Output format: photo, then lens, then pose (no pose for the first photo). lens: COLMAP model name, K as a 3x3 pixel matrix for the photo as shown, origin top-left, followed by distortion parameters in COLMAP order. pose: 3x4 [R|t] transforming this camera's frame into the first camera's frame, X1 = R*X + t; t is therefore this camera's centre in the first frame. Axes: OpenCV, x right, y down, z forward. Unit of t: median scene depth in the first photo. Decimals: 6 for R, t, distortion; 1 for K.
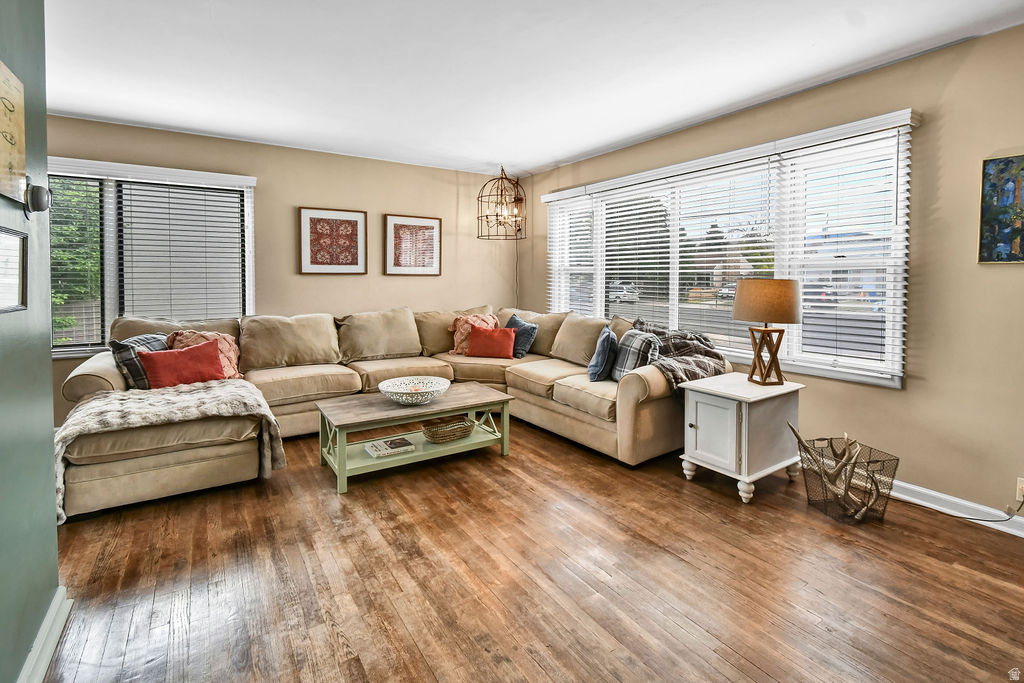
lens RADIAL K [[473.6, 0, 510.9], [0, 473.6, 288.7], [0, 0, 1]] dist [-0.001320, -0.000344]
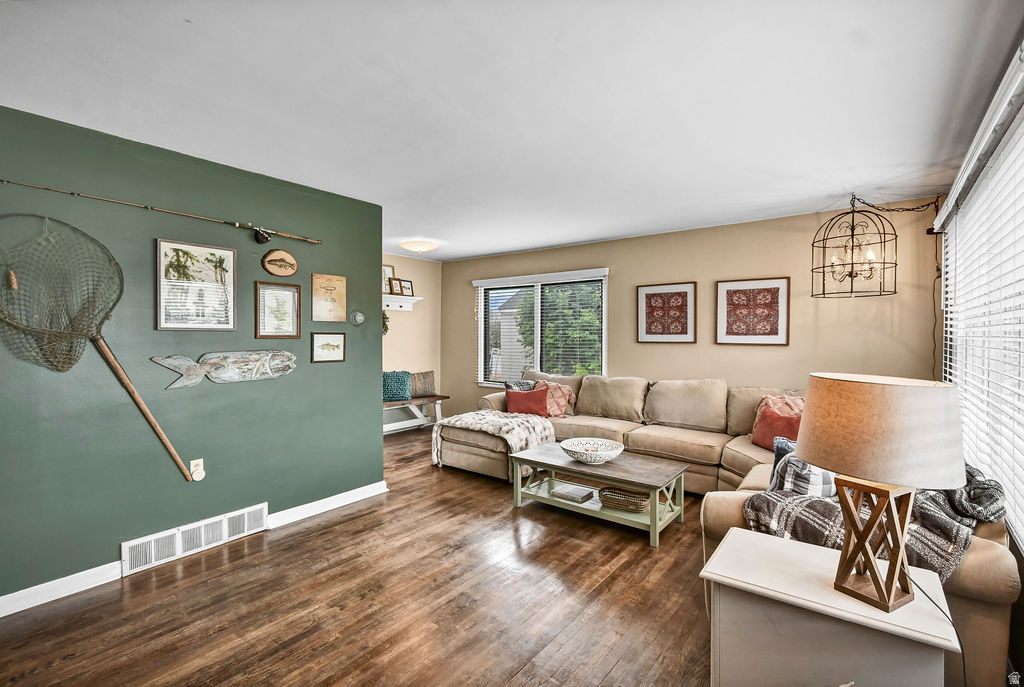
lens RADIAL K [[470.9, 0, 512.0], [0, 470.9, 343.5], [0, 0, 1]] dist [0.000089, 0.000002]
pose [[0.322411, 0.013214, -0.946508, 0.630818], [-0.024211, 0.999691, 0.005709, -0.031879], [0.946290, 0.021076, 0.322631, 0.369281]]
